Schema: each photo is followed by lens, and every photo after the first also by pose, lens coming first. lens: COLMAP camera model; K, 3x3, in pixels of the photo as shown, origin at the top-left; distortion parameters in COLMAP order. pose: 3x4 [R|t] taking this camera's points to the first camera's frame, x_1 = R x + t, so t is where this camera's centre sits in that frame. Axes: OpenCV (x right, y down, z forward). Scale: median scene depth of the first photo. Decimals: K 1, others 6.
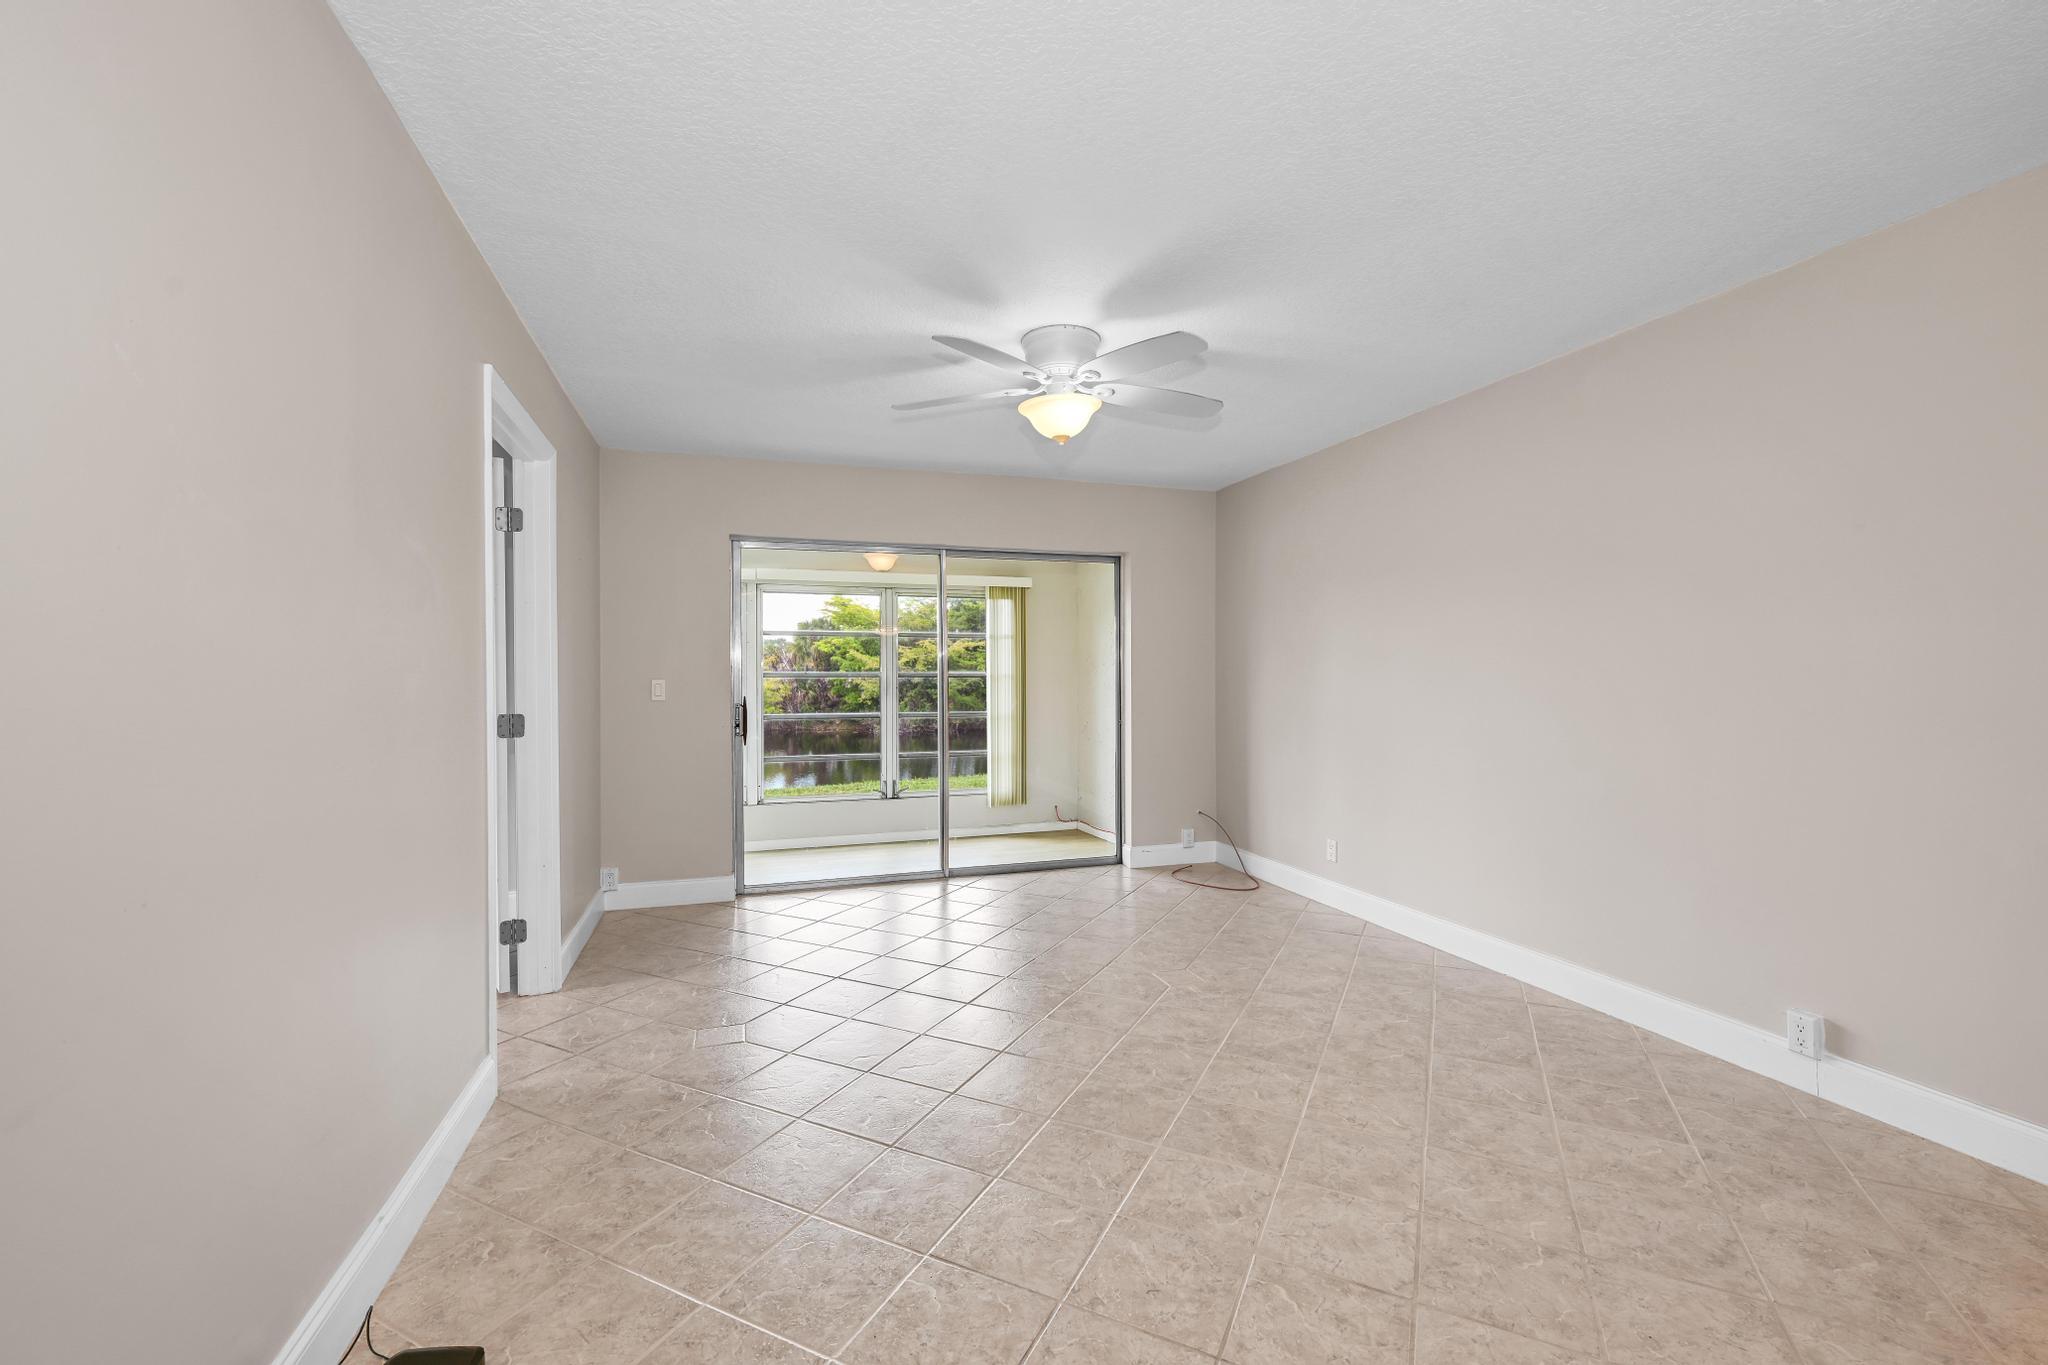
lens RADIAL K [[846.6, 0, 1017.1], [0, 846.6, 683.5], [0, 0, 1]] dist [-0.001137, 0.001061]
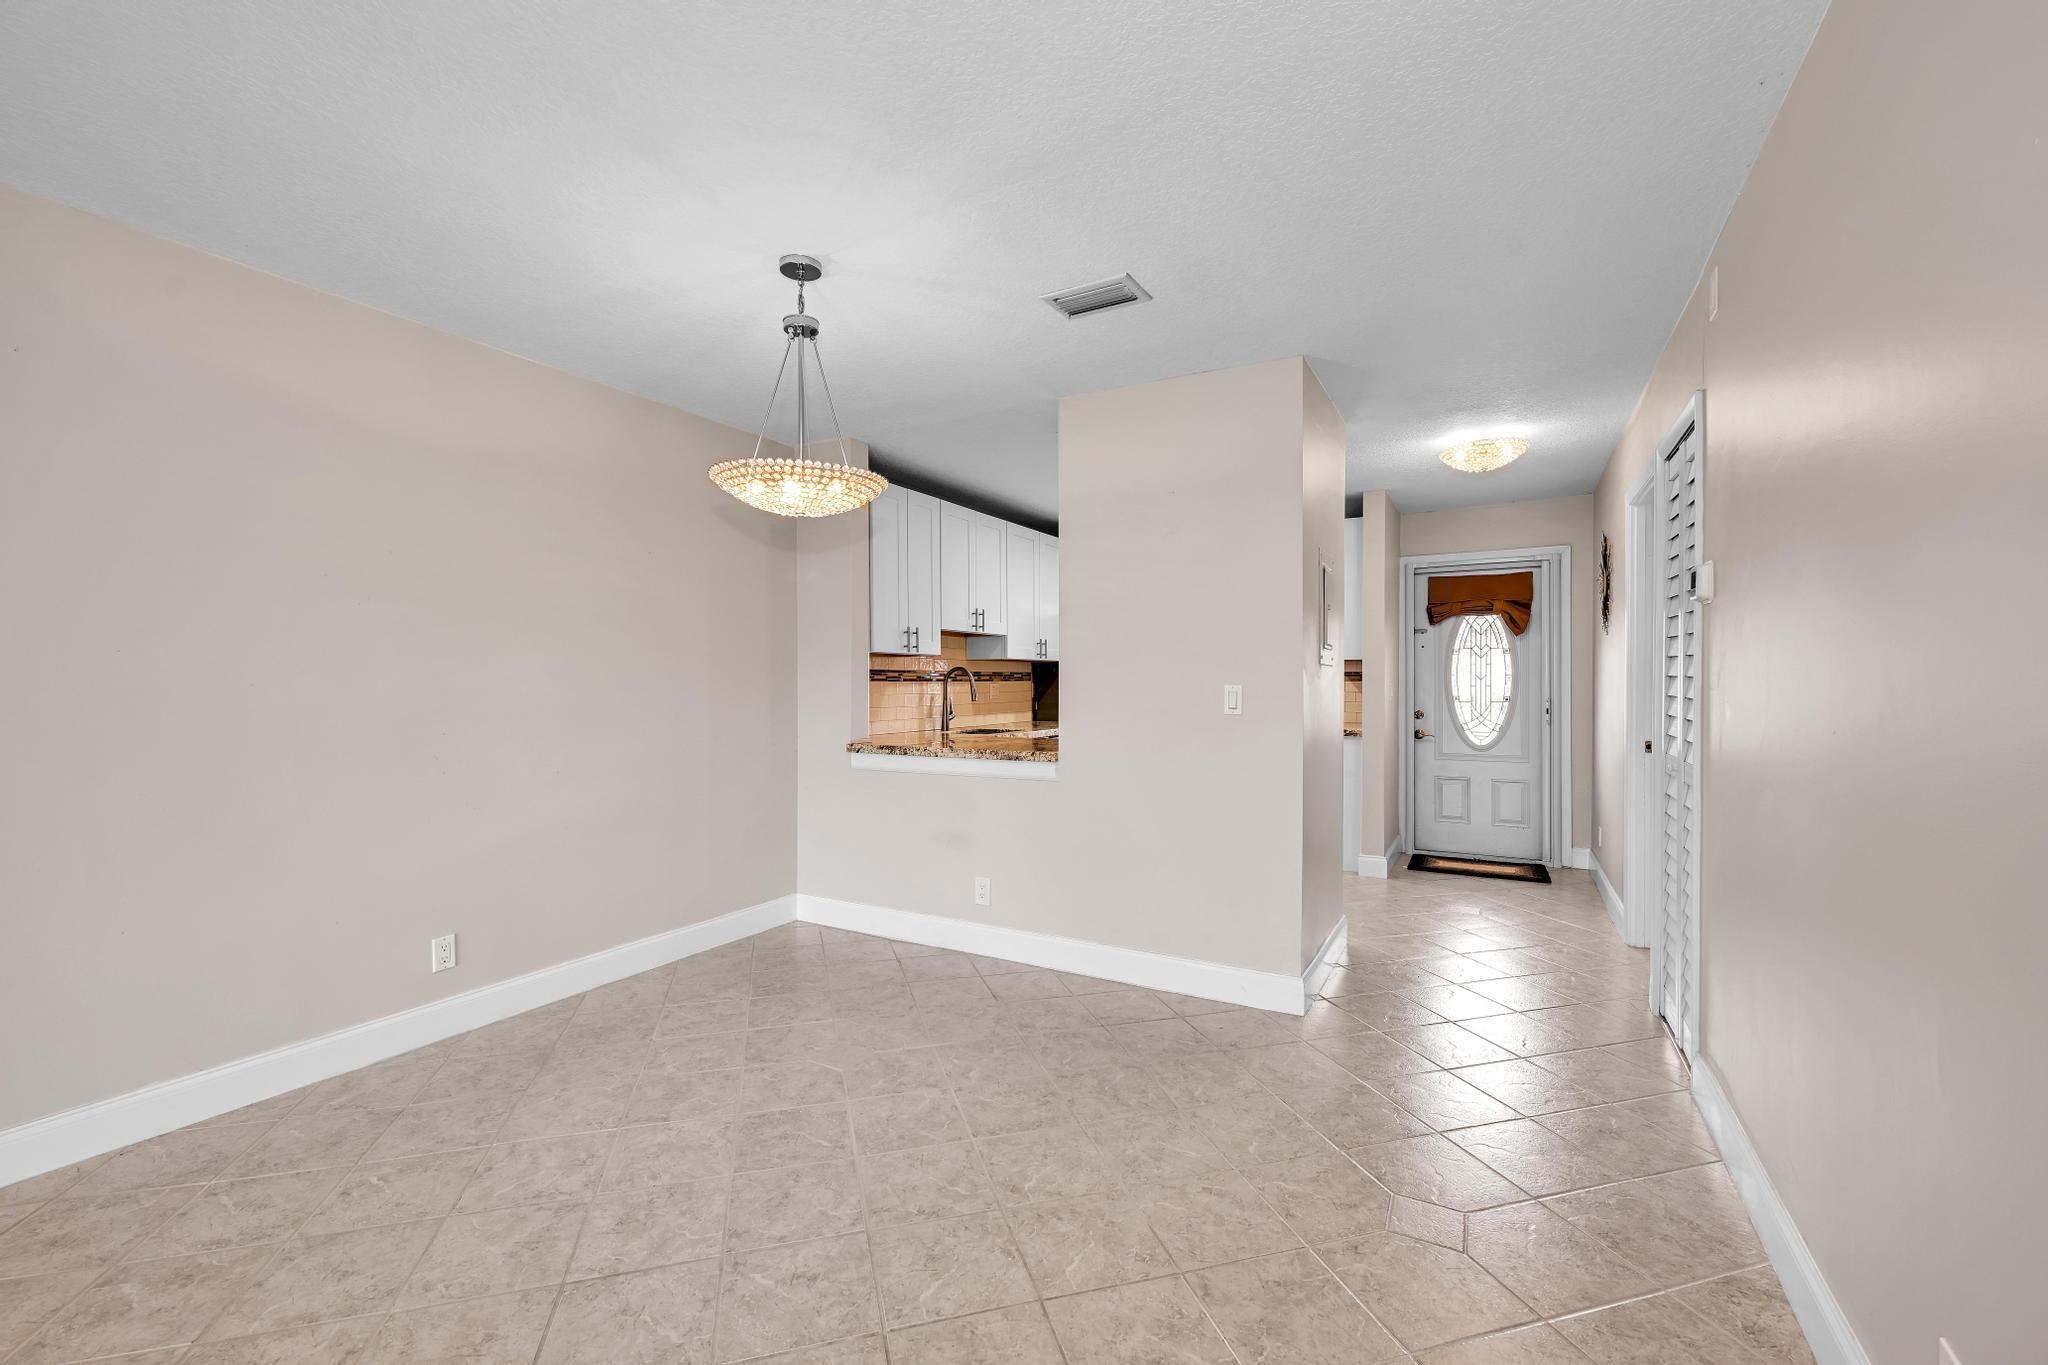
lens RADIAL K [[846.6, 0, 1020.3], [0, 846.6, 675.7], [0, 0, 1]] dist [-0.001137, 0.001061]
pose [[-0.674654, 0.006278, 0.738108, -0.174215], [0.006977, 0.999973, -0.002128, -0.005866], [-0.738101, 0.003714, -0.674680, 0.371778]]
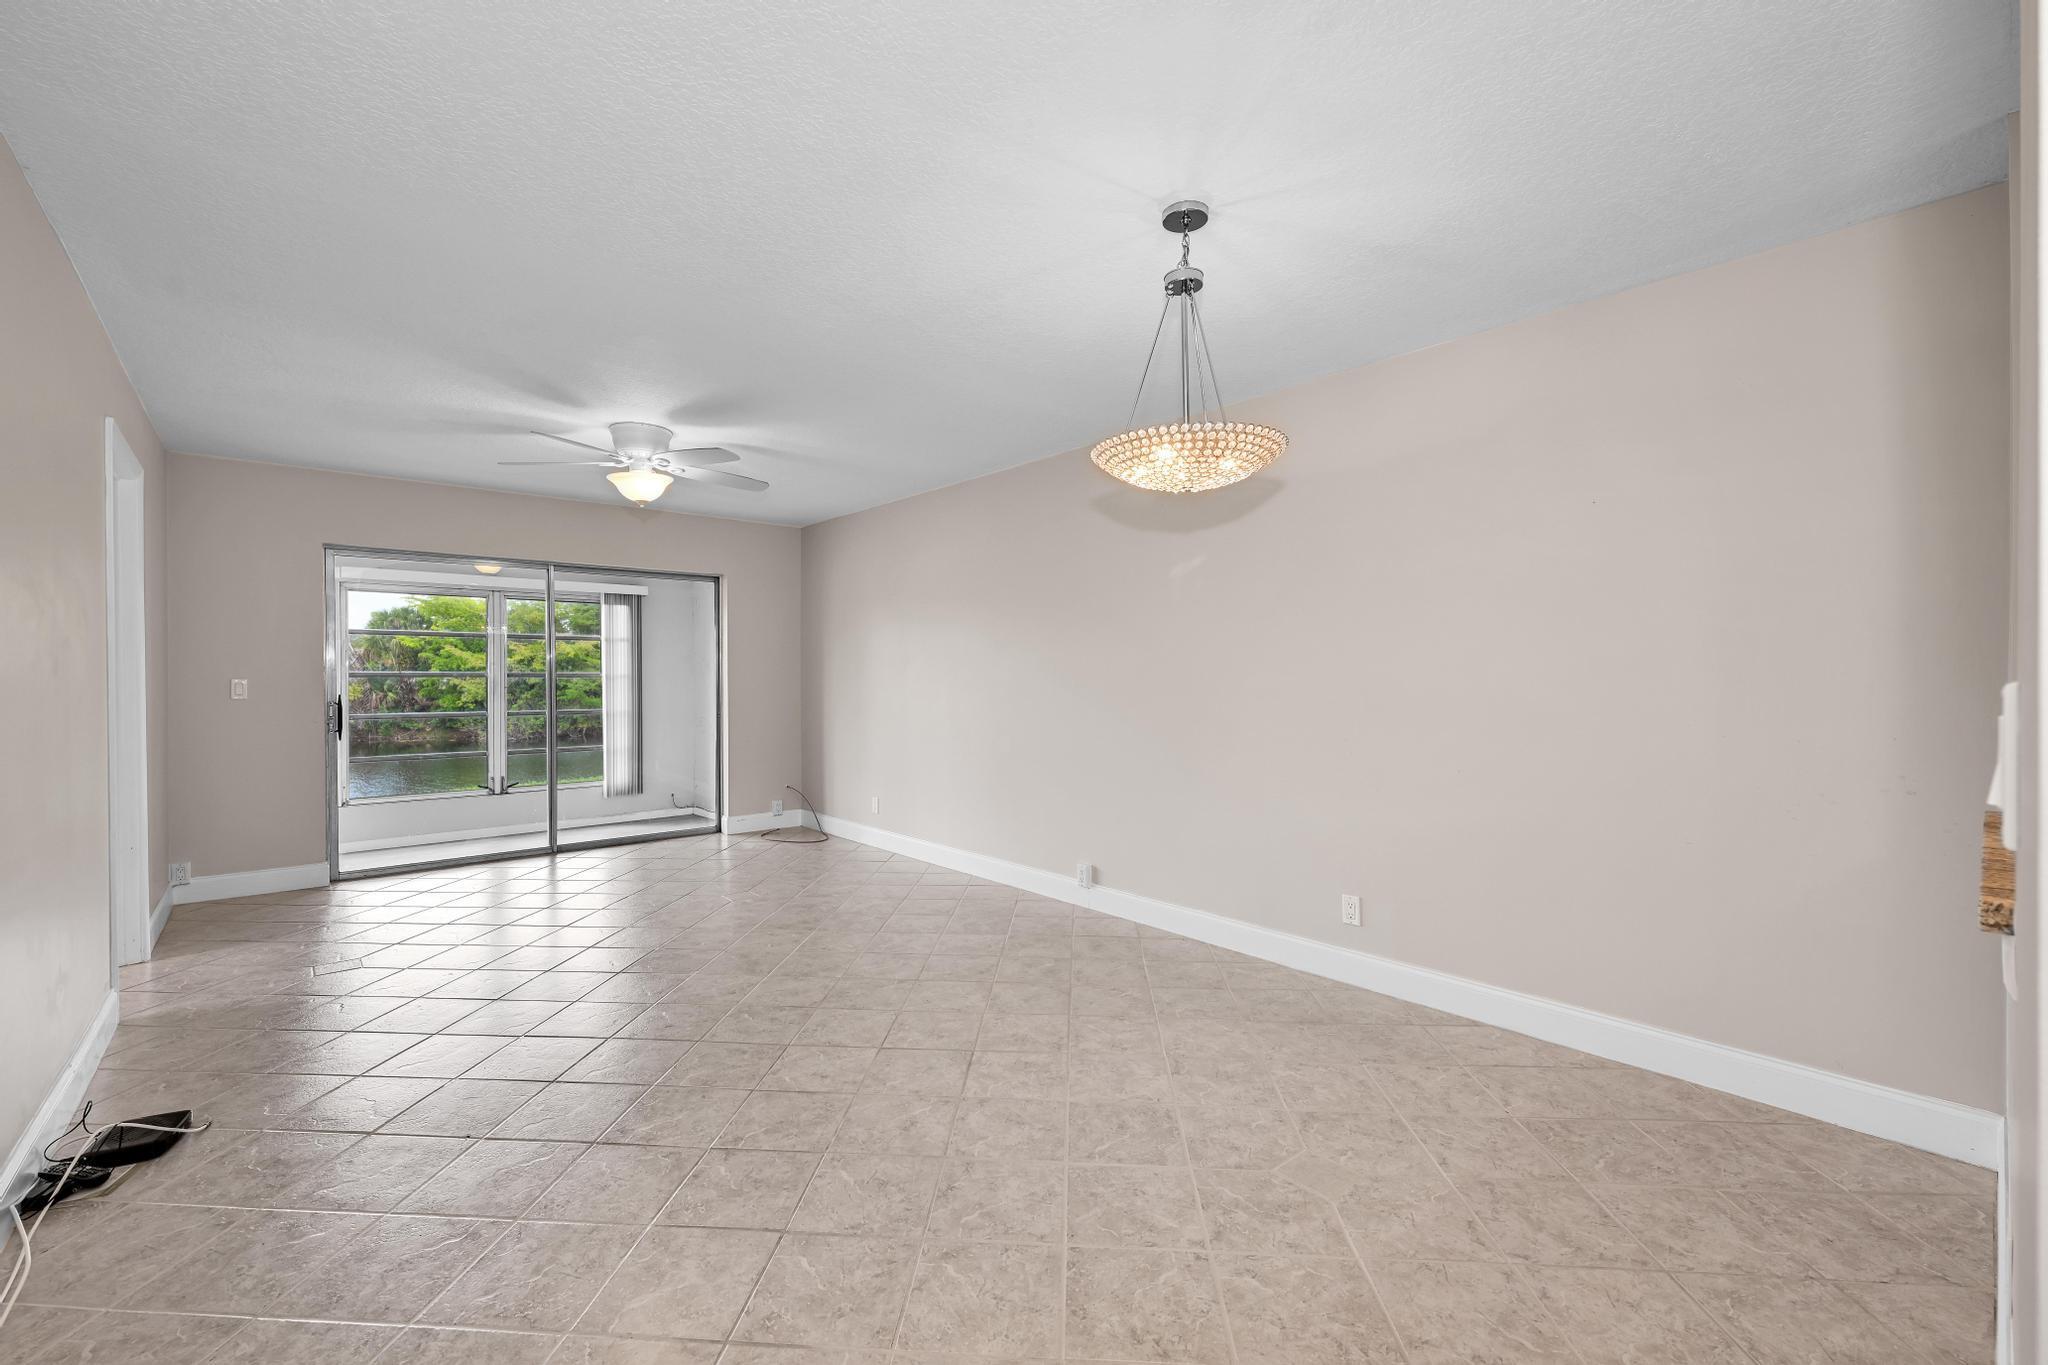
lens RADIAL K [[846.6, 0, 1014.4], [0, 846.6, 683.1], [0, 0, 1]] dist [-0.001137, 0.001061]
pose [[0.921955, -0.000944, 0.387295, 0.055922], [0.001360, 0.999999, -0.000800, 0.003283], [-0.387294, 0.001264, 0.921955, -0.355035]]
